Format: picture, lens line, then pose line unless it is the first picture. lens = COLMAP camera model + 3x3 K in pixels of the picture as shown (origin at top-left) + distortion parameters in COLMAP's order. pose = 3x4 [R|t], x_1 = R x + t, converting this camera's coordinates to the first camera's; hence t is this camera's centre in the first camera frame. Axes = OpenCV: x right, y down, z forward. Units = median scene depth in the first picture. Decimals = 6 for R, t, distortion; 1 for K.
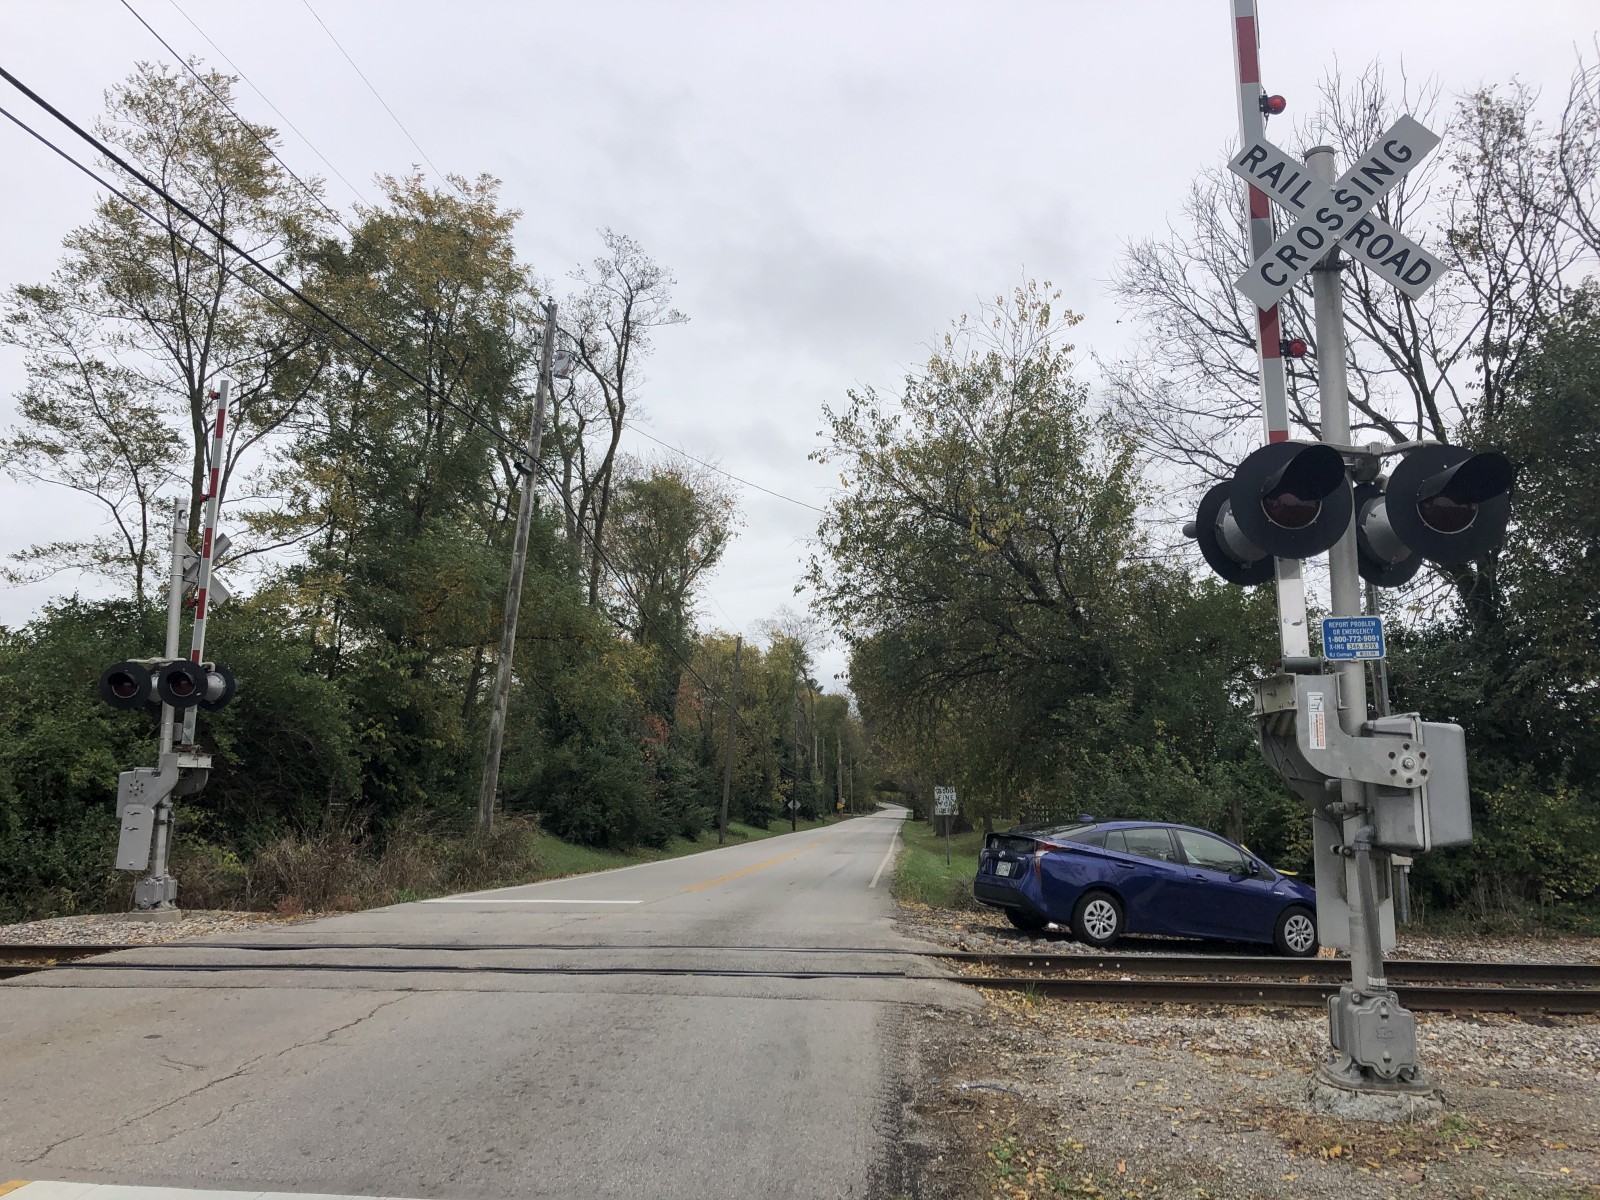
lens RADIAL K [[1286.1, 0, 790.9], [0, 1286.1, 601.5], [0, 0, 1]] dist [0.032956, -0.028725]
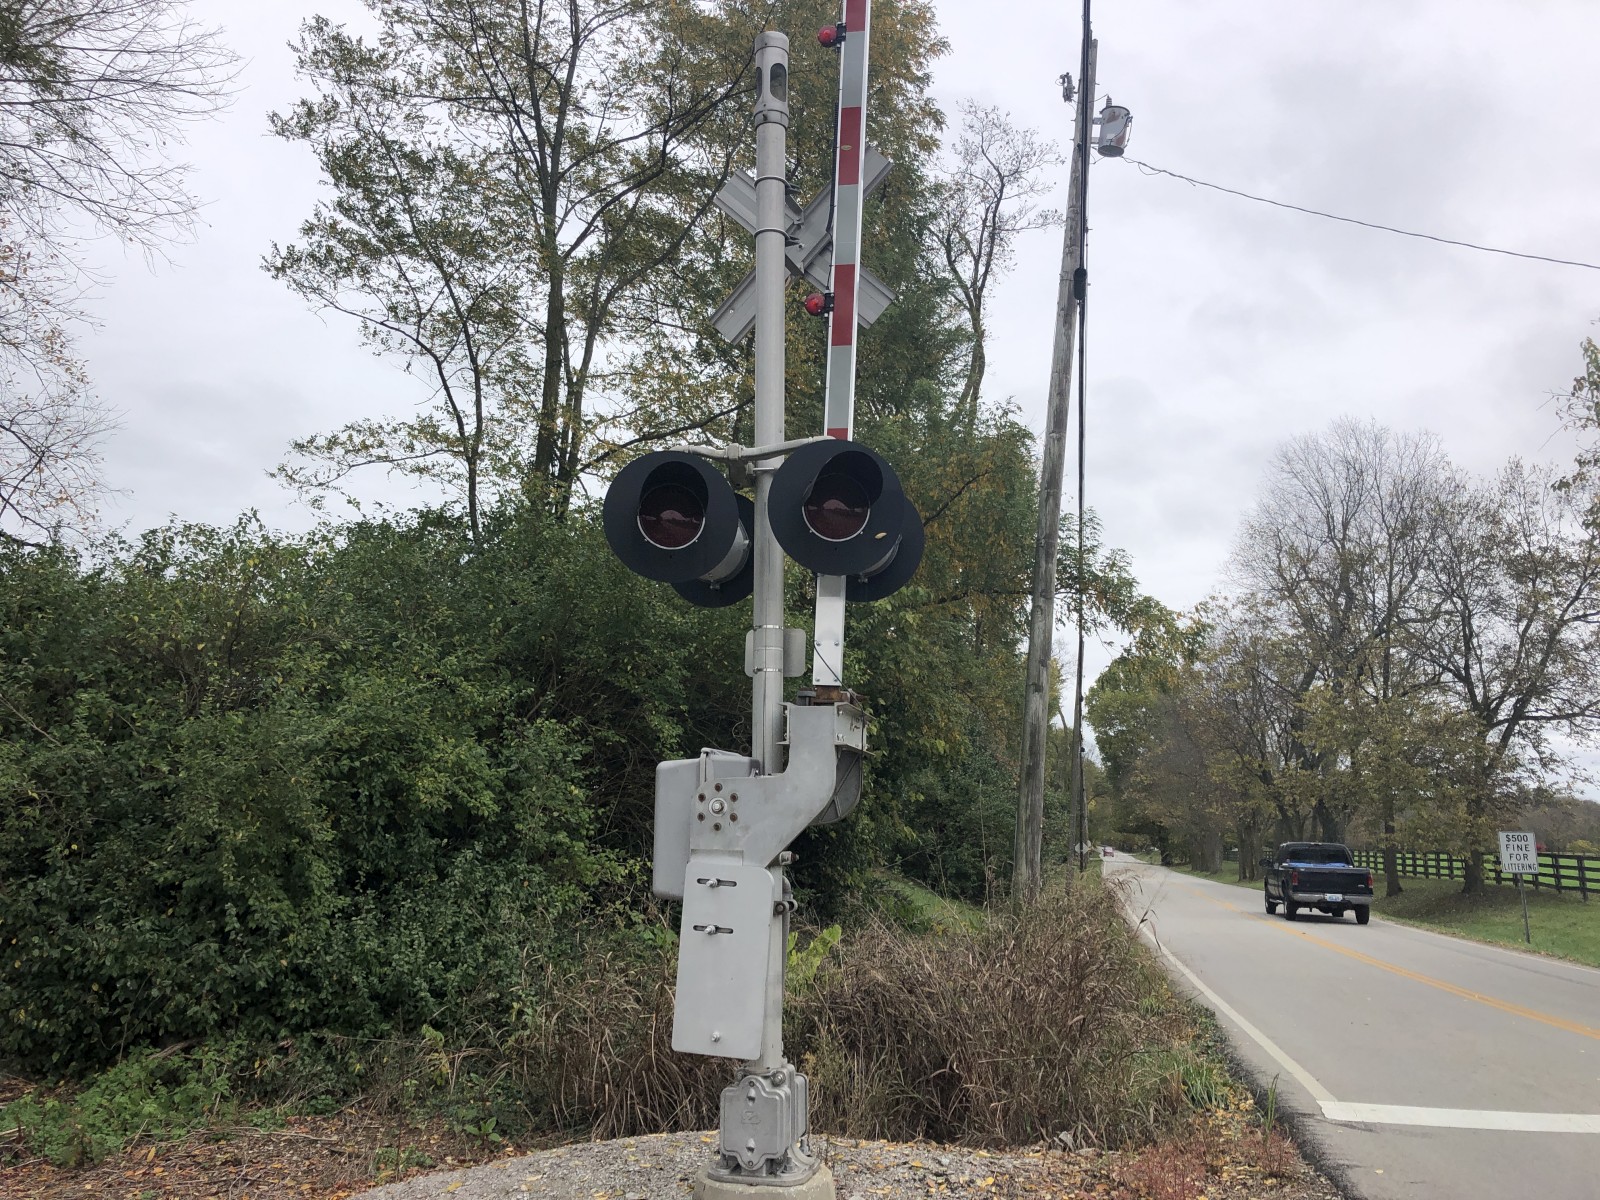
lens RADIAL K [[1348.6, 0, 782.3], [0, 1348.6, 560.2], [0, 0, 1]] dist [0.061724, -0.109702]
pose [[0.986569, -0.017108, -0.162448, -0.326025], [0.009030, 0.998692, -0.050335, 0.073618], [0.163096, 0.048192, 0.985432, 0.492921]]
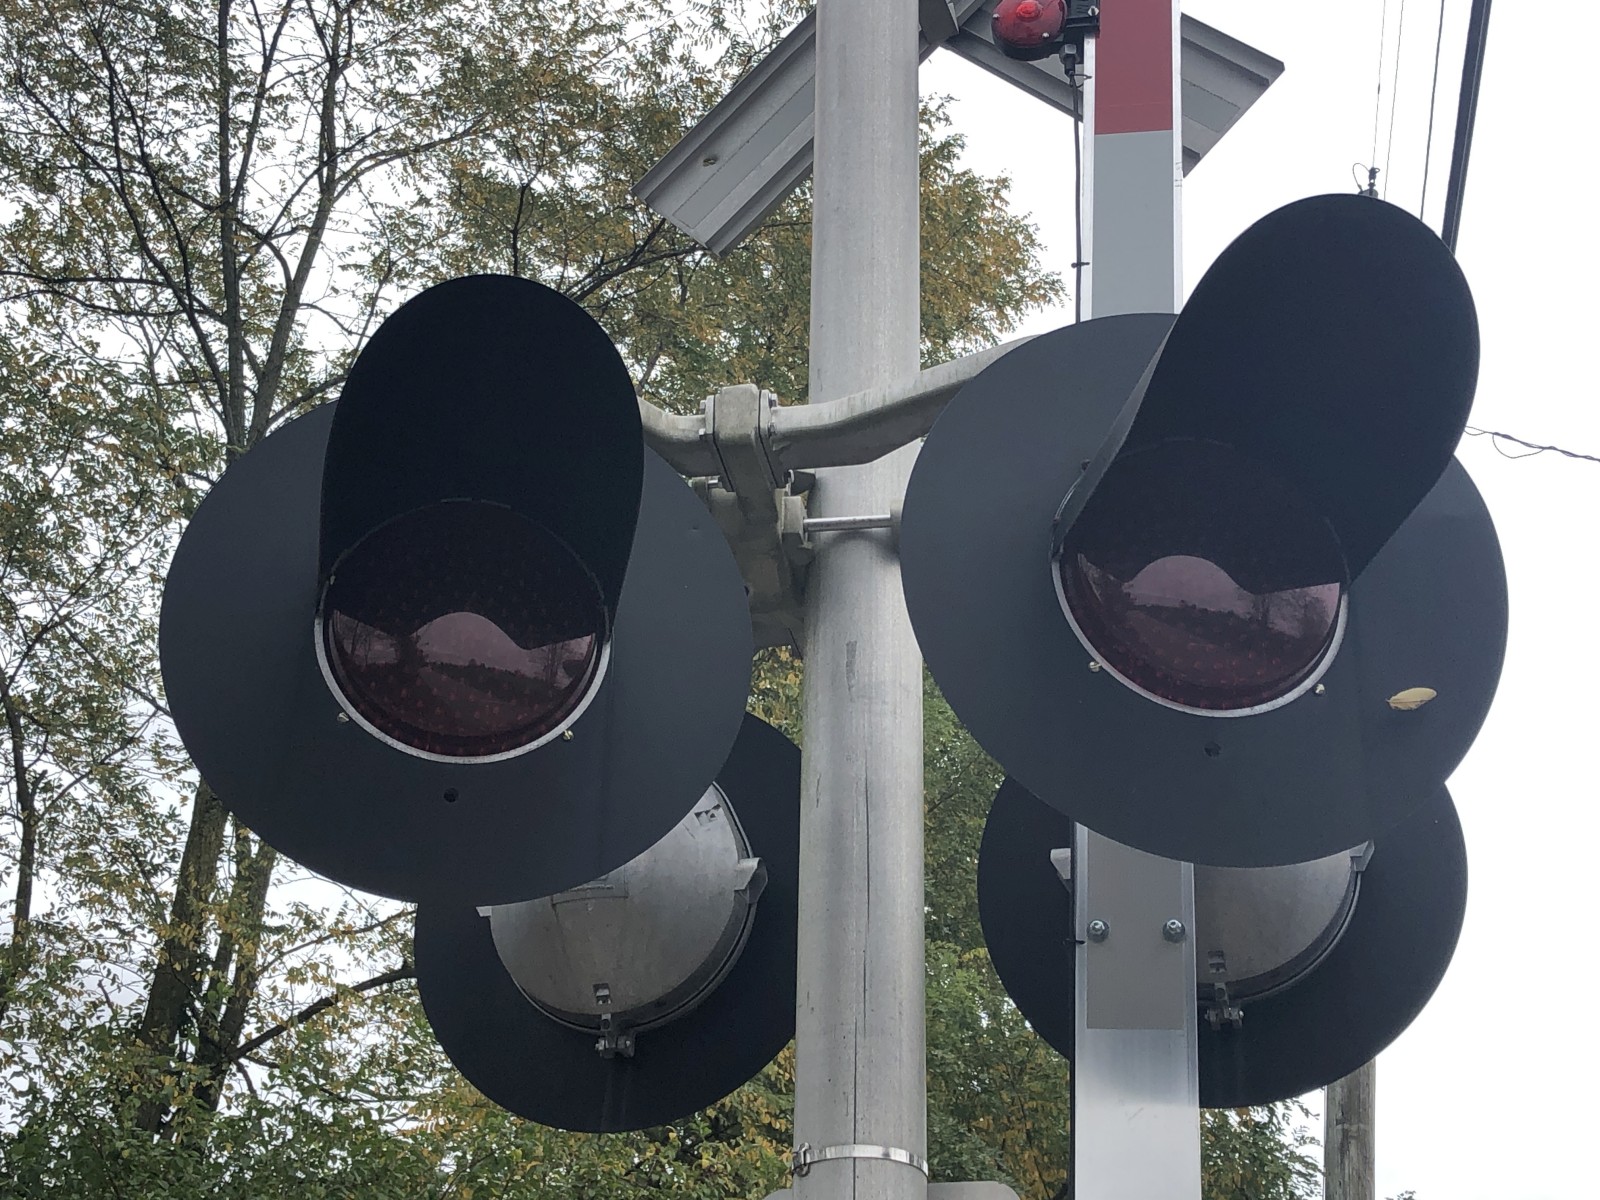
lens RADIAL K [[2432.4, 0, 800.0], [0, 2432.4, 600.0], [0, 0, 1]] dist [-0.212215, -0.005750]
pose [[0.994328, -0.026491, -0.103001, -0.360880], [-0.013220, 0.930184, -0.366855, 0.088059], [0.105528, 0.366136, 0.924558, 0.638037]]
